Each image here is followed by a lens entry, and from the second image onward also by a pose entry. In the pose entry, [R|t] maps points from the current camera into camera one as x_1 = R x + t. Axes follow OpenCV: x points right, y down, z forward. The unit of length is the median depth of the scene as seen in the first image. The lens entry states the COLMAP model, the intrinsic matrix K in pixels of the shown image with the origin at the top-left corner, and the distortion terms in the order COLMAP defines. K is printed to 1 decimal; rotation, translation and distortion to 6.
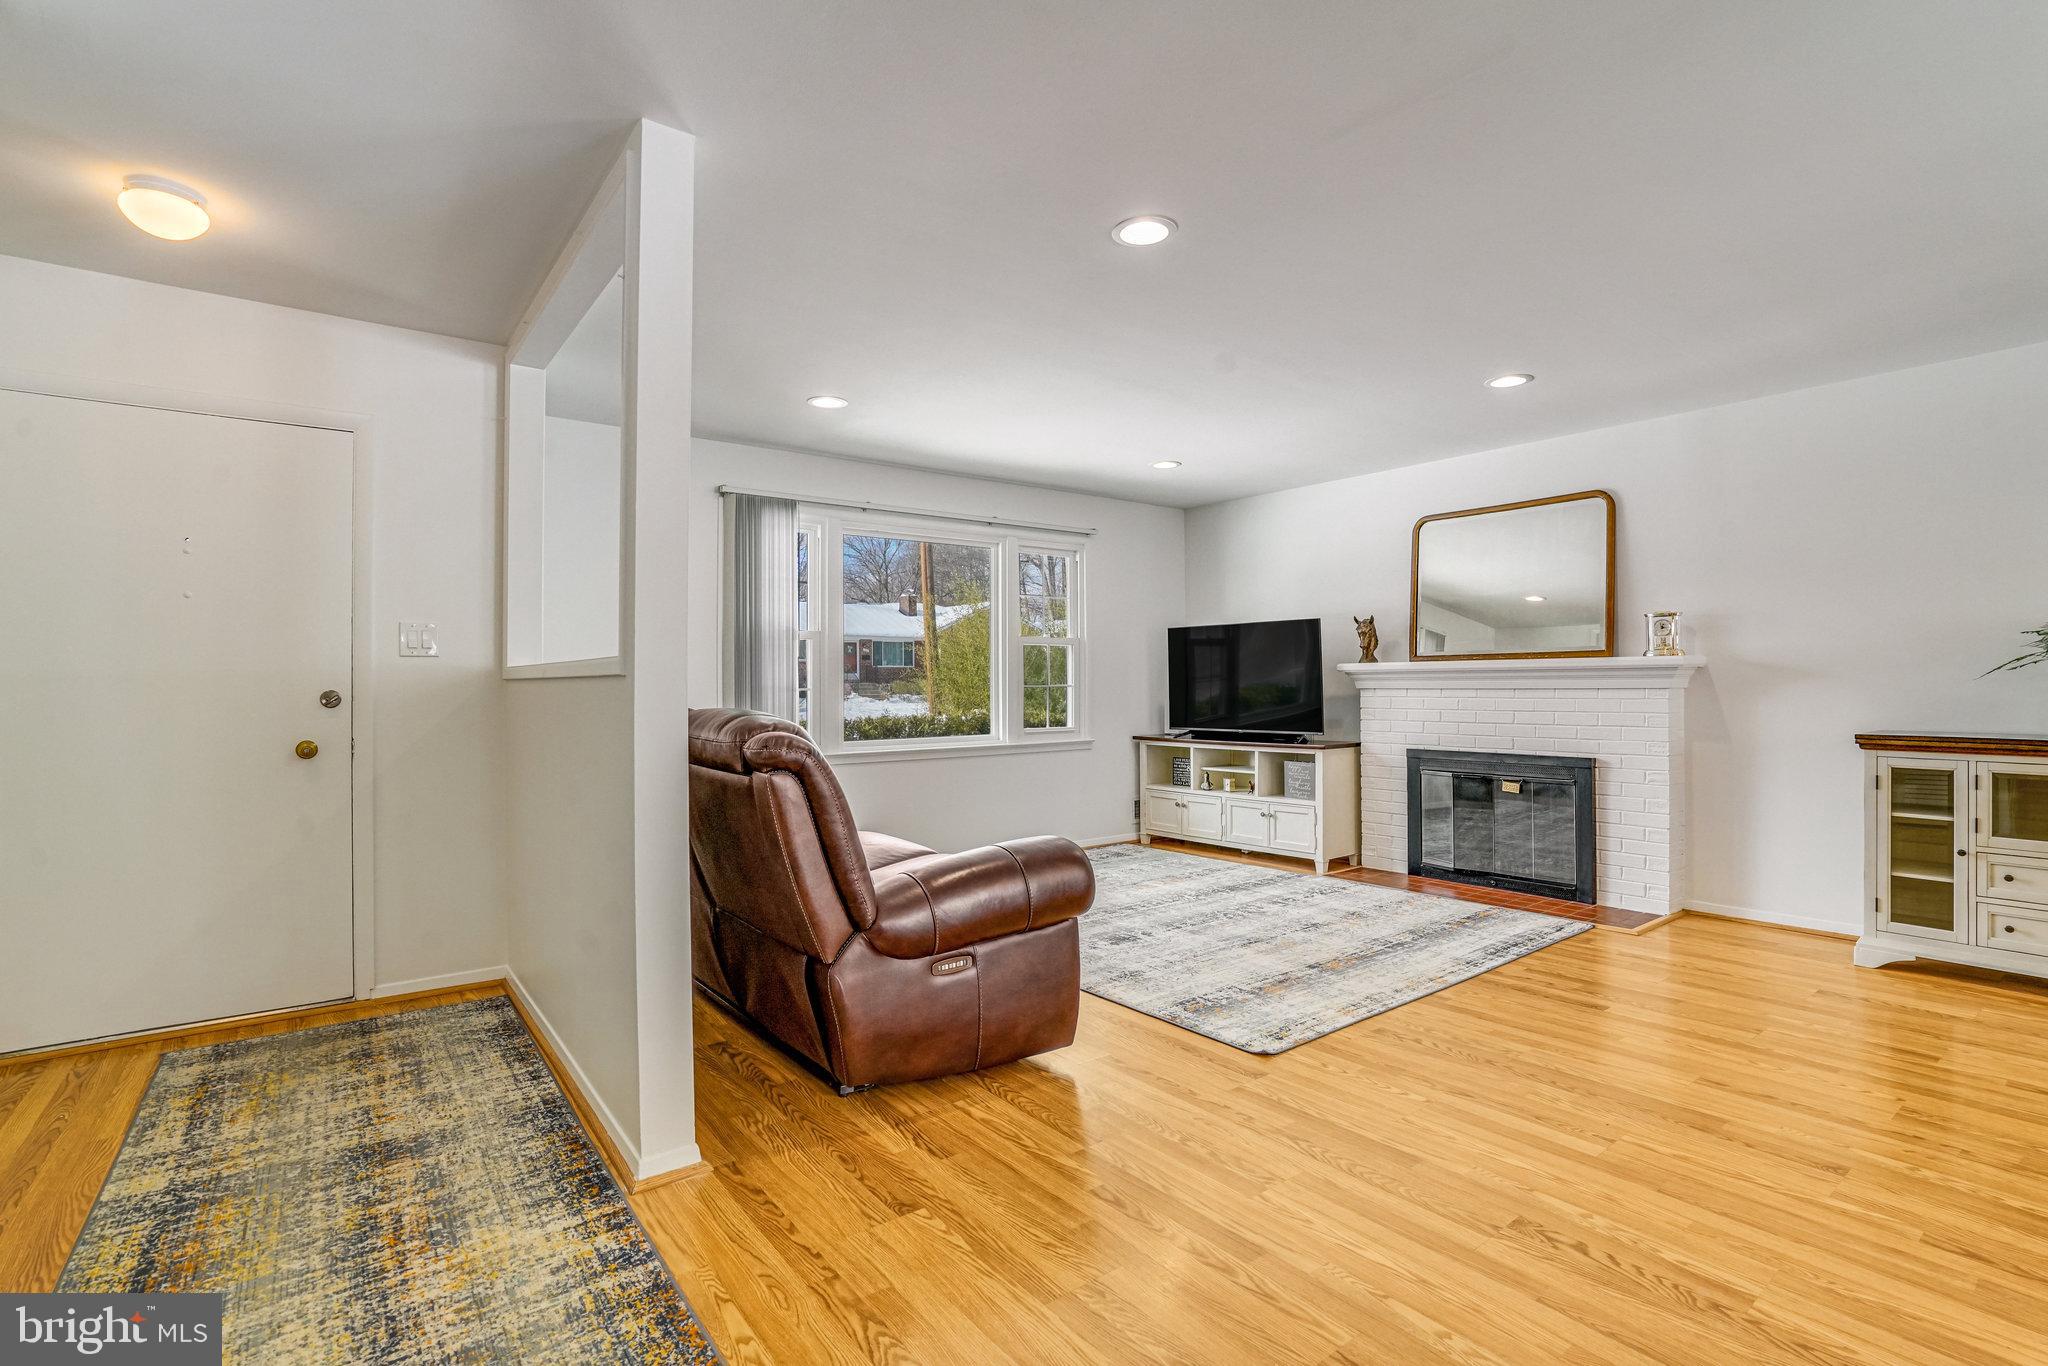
lens RADIAL K [[961.6, 0, 1020.7], [0, 961.6, 676.5], [0, 0, 1]] dist [-0.057521, 0.020943]
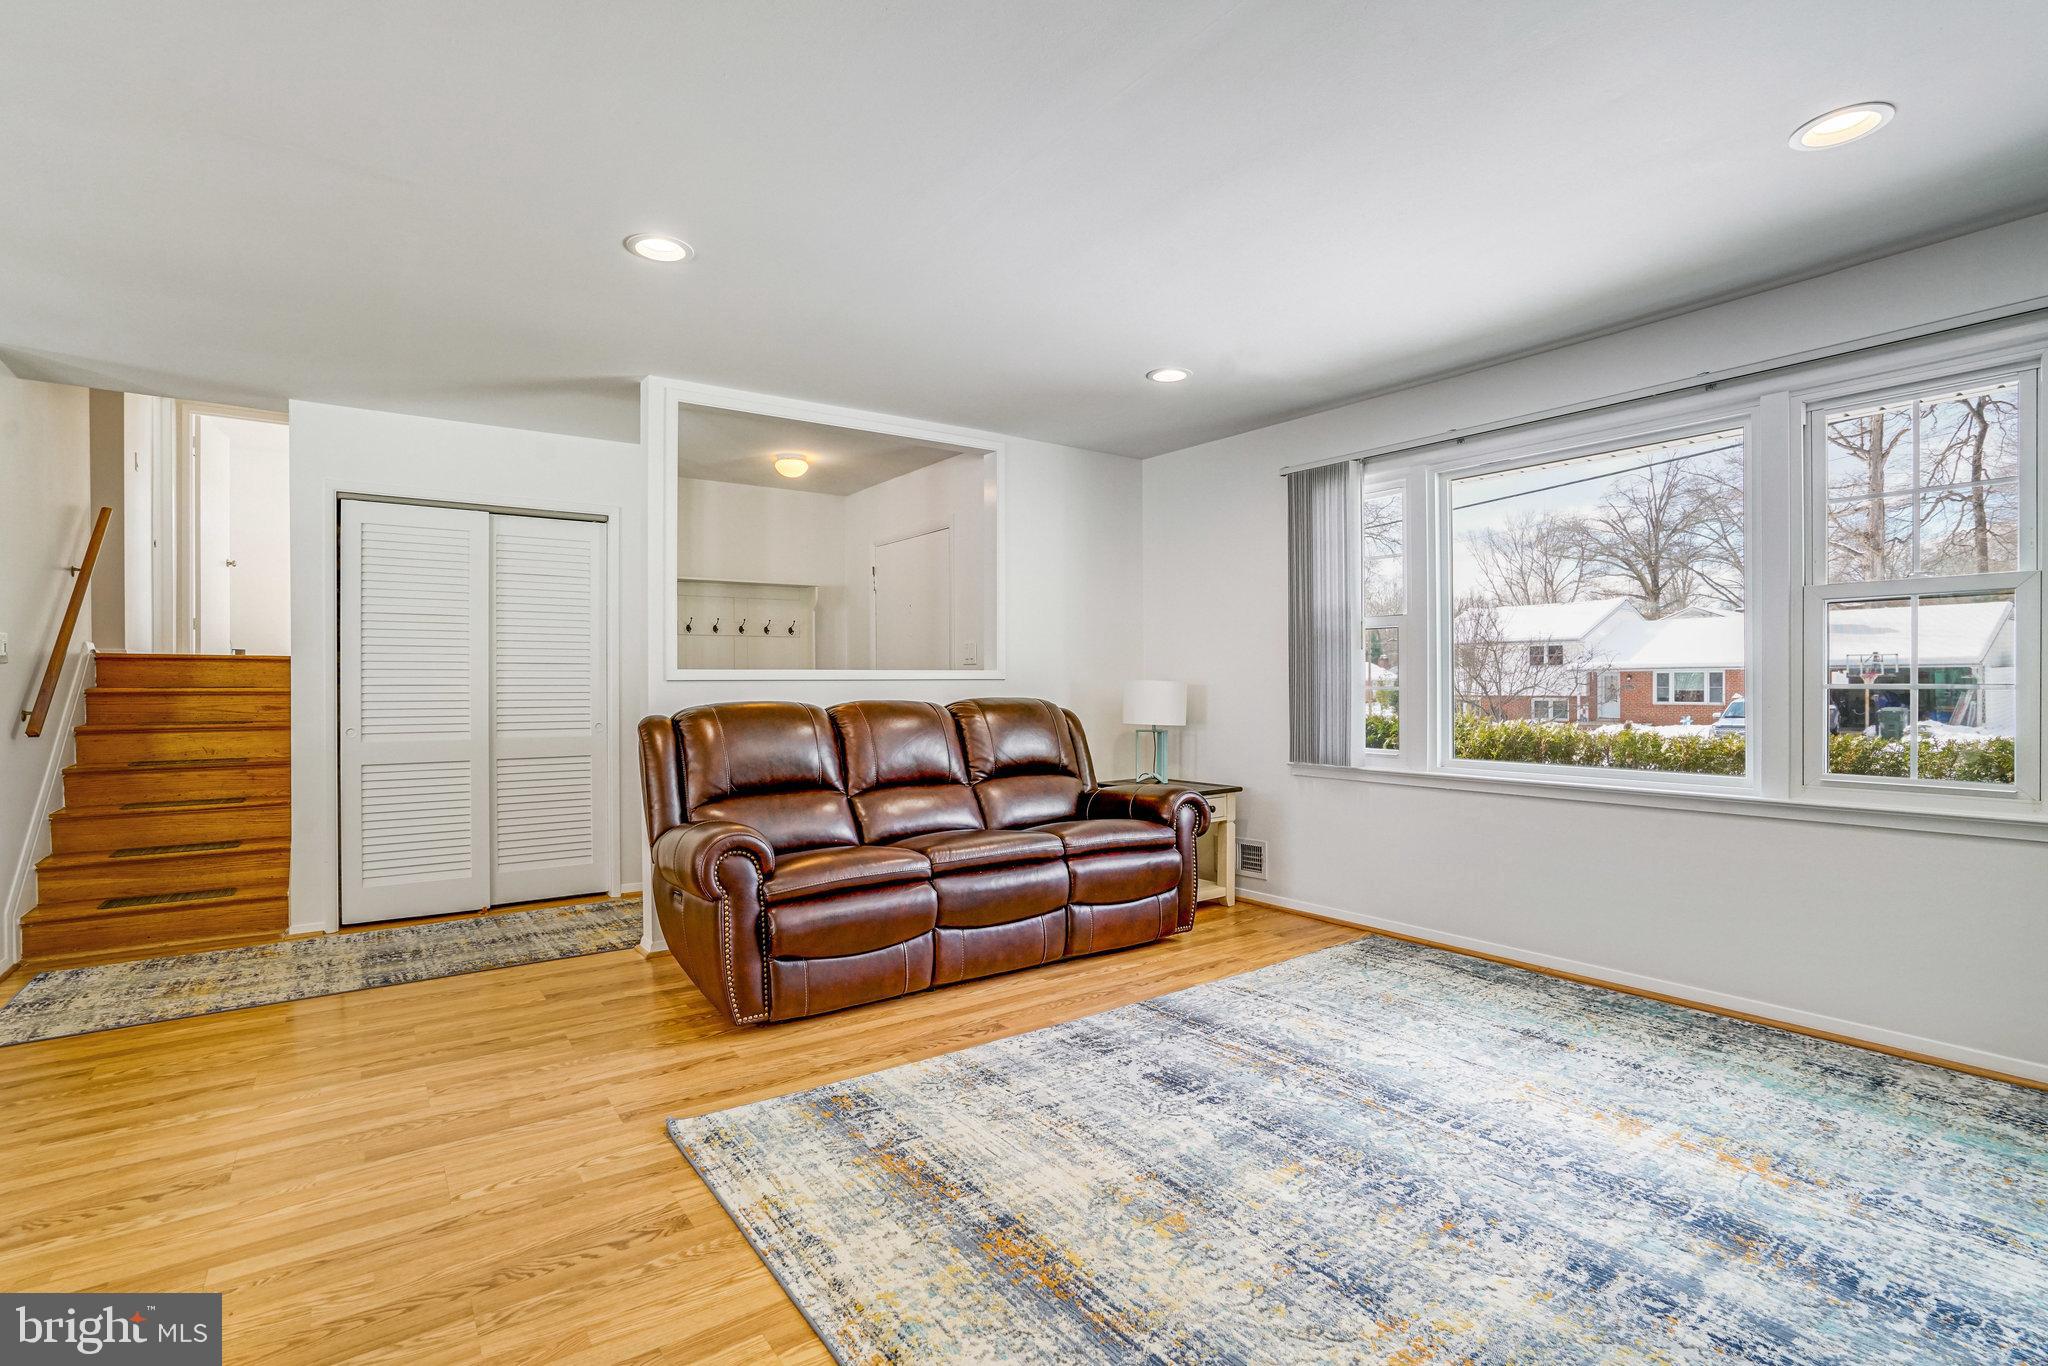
lens RADIAL K [[940.0, 0, 1012.8], [0, 940.0, 688.5], [0, 0, 1]] dist [-0.047445, 0.020642]
pose [[-0.025461, 0.012204, -0.999601, 0.794025], [0.011508, 0.999863, 0.011914, 0.000726], [0.999610, -0.011200, -0.025598, 0.986191]]
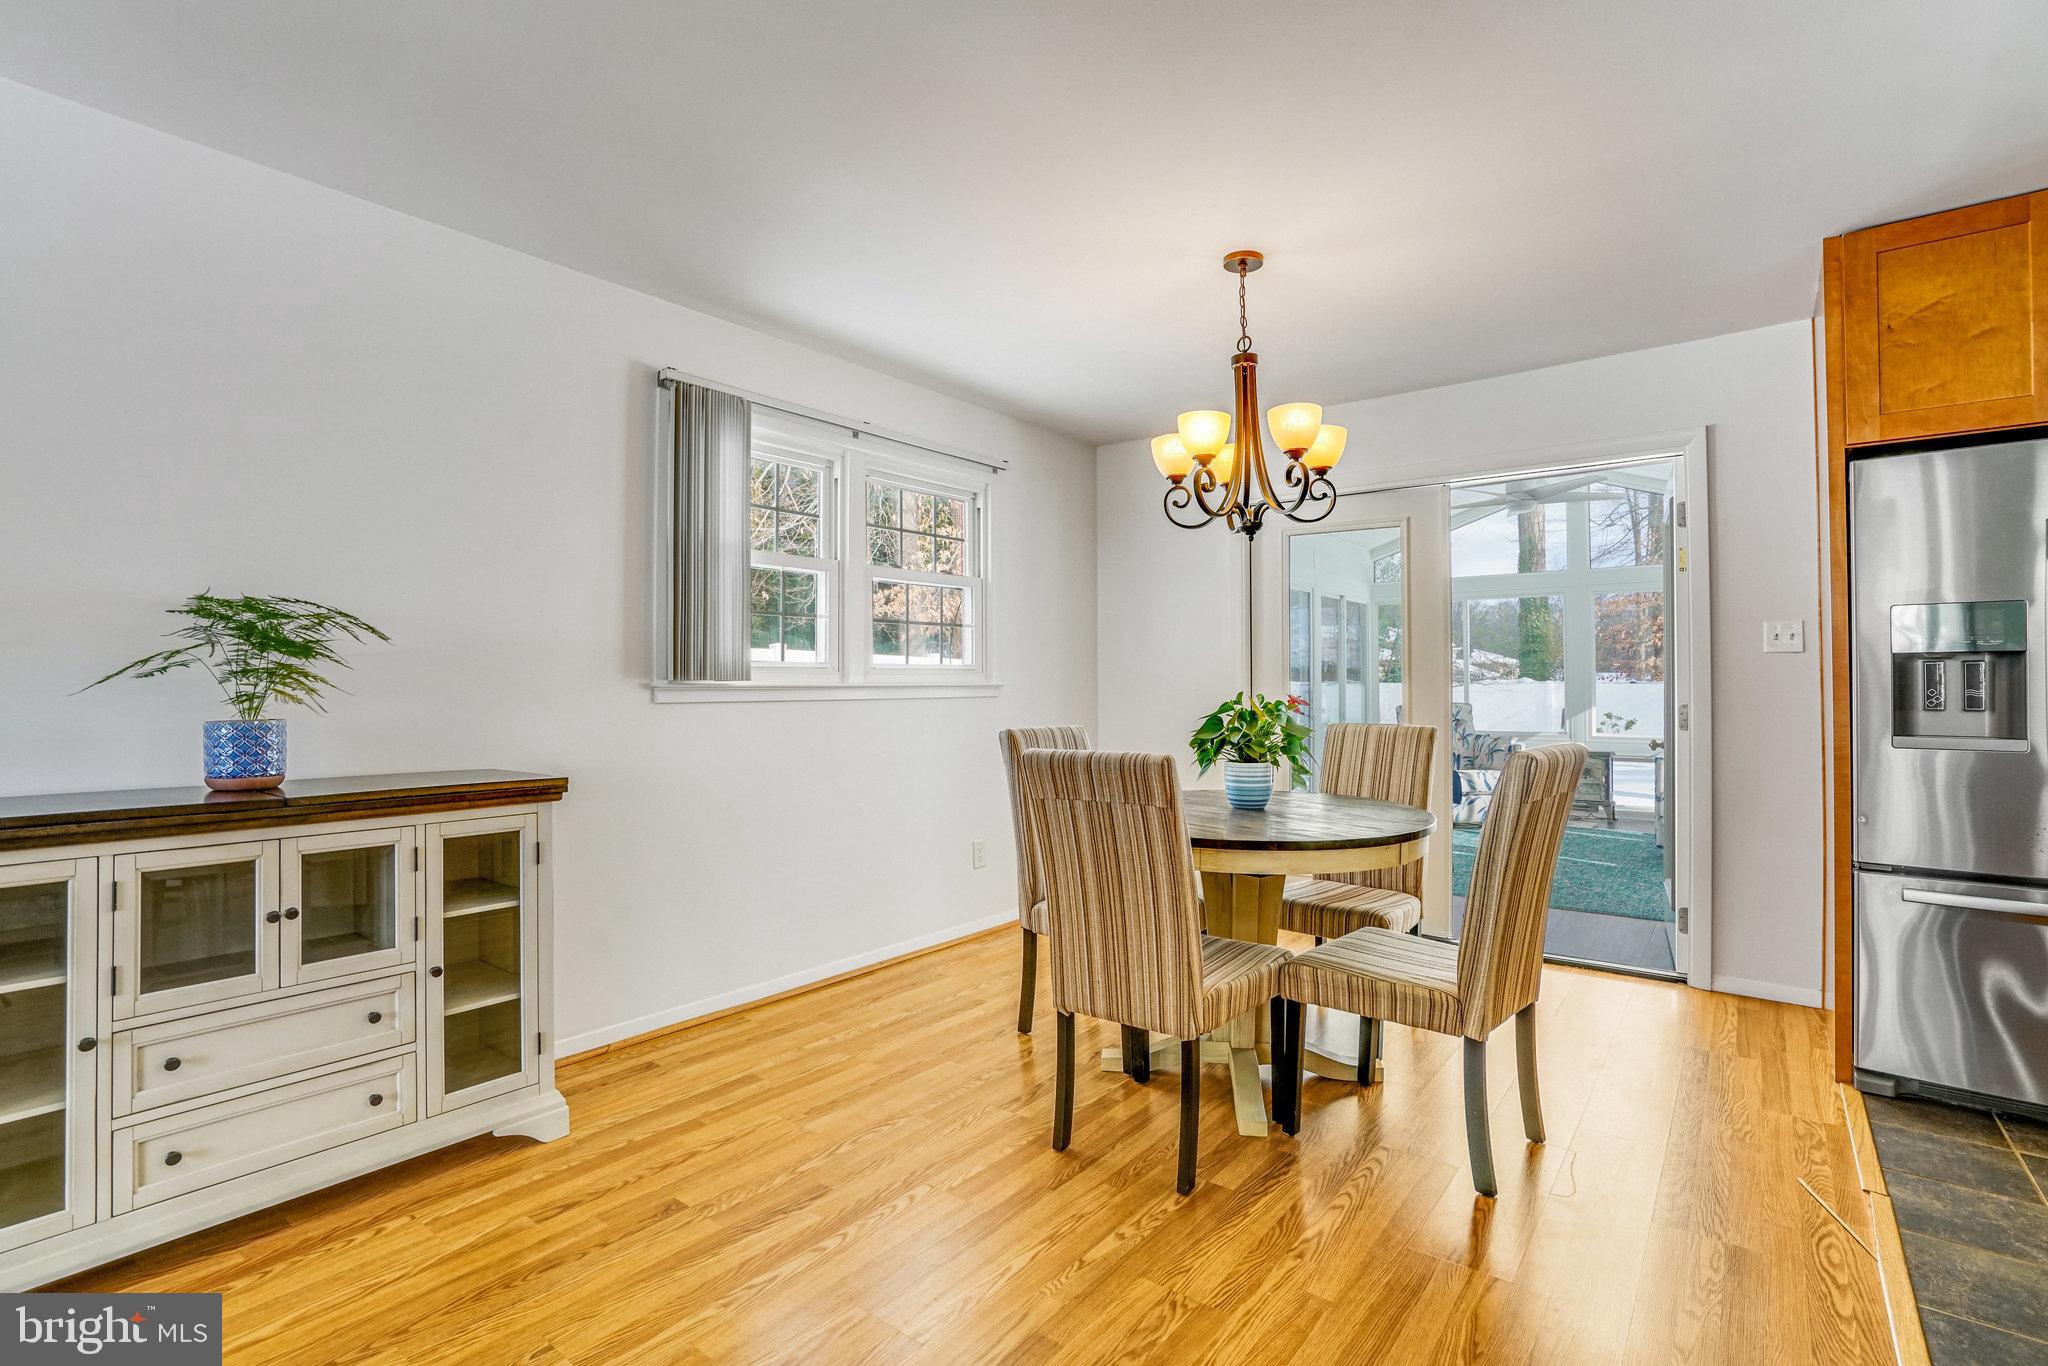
lens RADIAL K [[968.5, 0, 1022.7], [0, 968.5, 677.0], [0, 0, 1]] dist [-0.059186, 0.024099]
pose [[-0.260046, 0.014650, 0.965485, 0.349042], [-0.003719, 0.999862, -0.016173, -0.000827], [-0.965589, -0.007796, -0.259956, 0.567089]]
